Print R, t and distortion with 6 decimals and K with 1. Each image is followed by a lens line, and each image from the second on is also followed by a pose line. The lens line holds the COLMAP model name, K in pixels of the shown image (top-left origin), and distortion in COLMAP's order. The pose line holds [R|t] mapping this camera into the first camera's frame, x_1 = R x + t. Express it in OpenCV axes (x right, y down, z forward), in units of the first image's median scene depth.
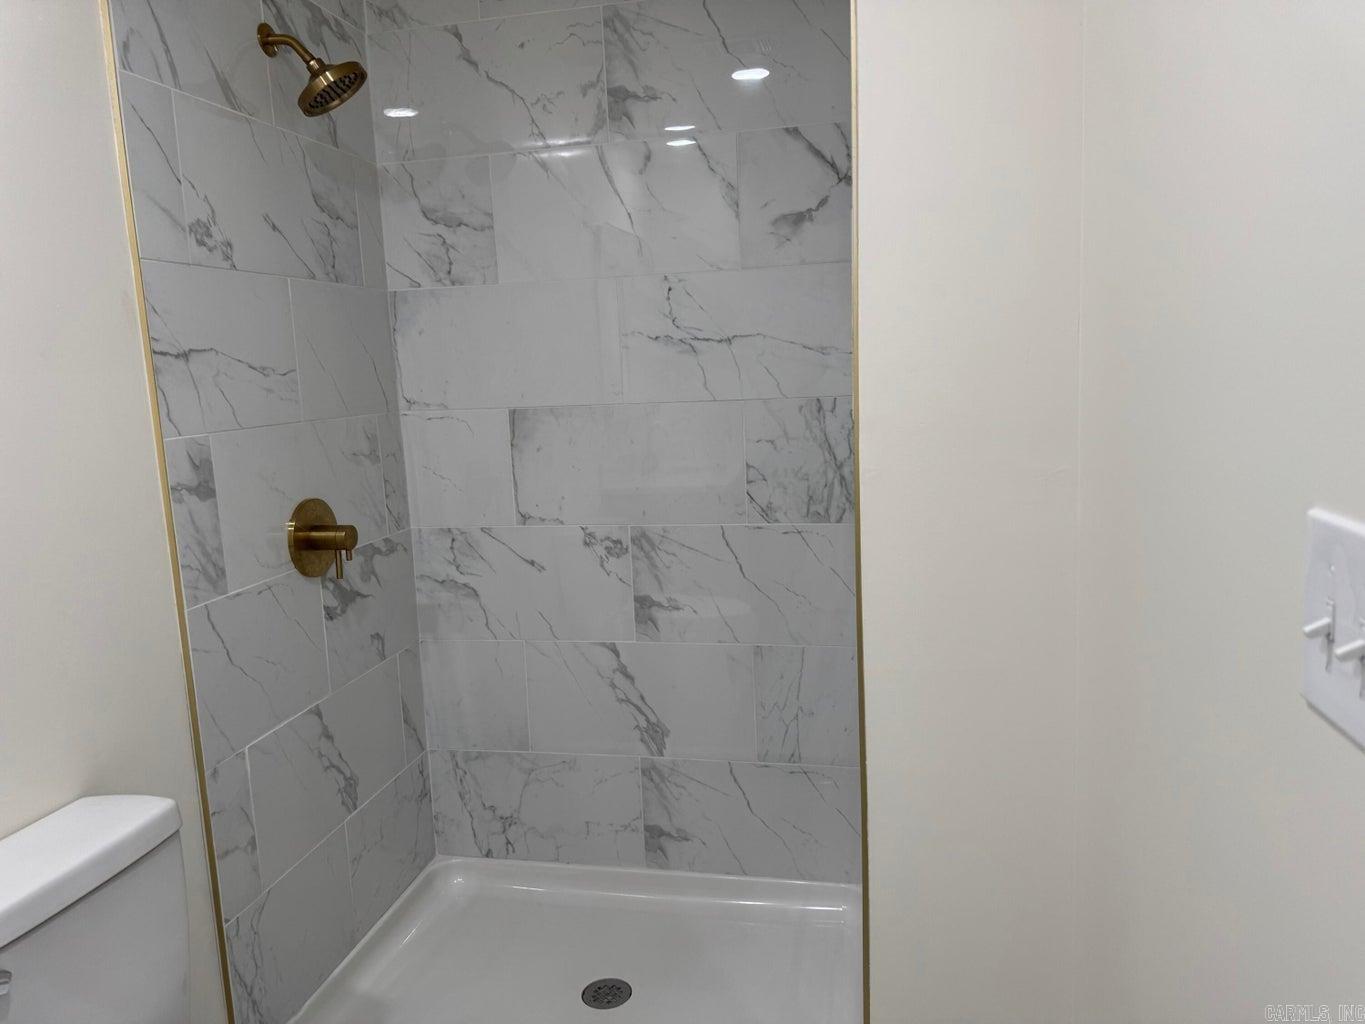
lens RADIAL K [[968.1, 0, 676.4], [0, 968.1, 501.1], [0, 0, 1]] dist [0.033178, -0.040832]
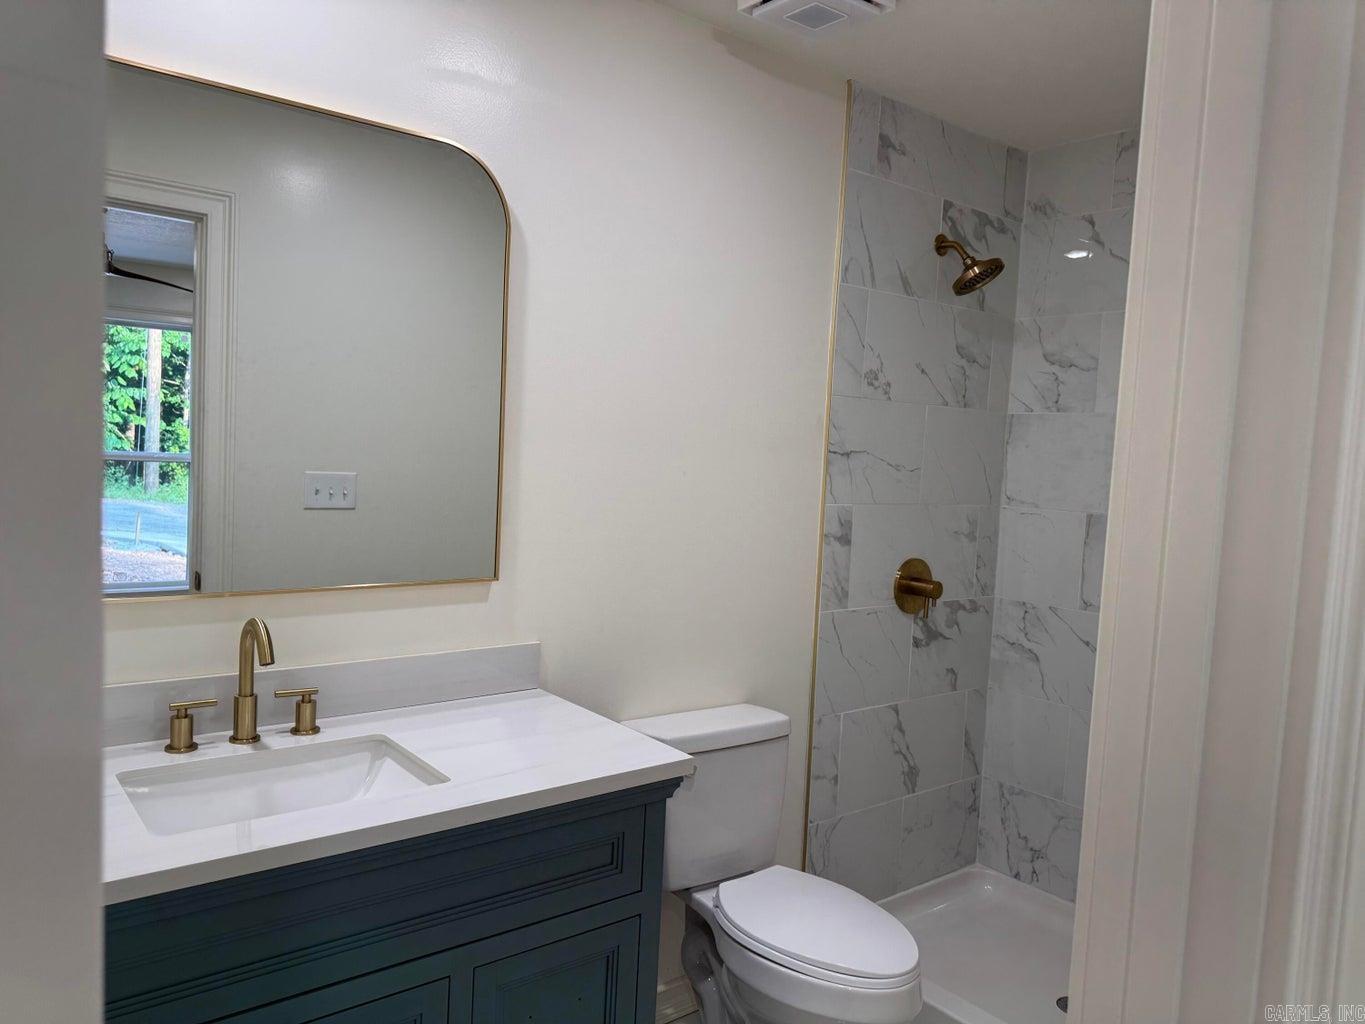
lens RADIAL K [[968.1, 0, 681.3], [0, 968.1, 511.2], [0, 0, 1]] dist [0.033178, -0.040832]
pose [[0.765922, 0.125772, -0.630511, 0.224615], [-0.174494, 0.984535, -0.015577, 0.010449], [0.618801, 0.121951, 0.776024, -0.291155]]
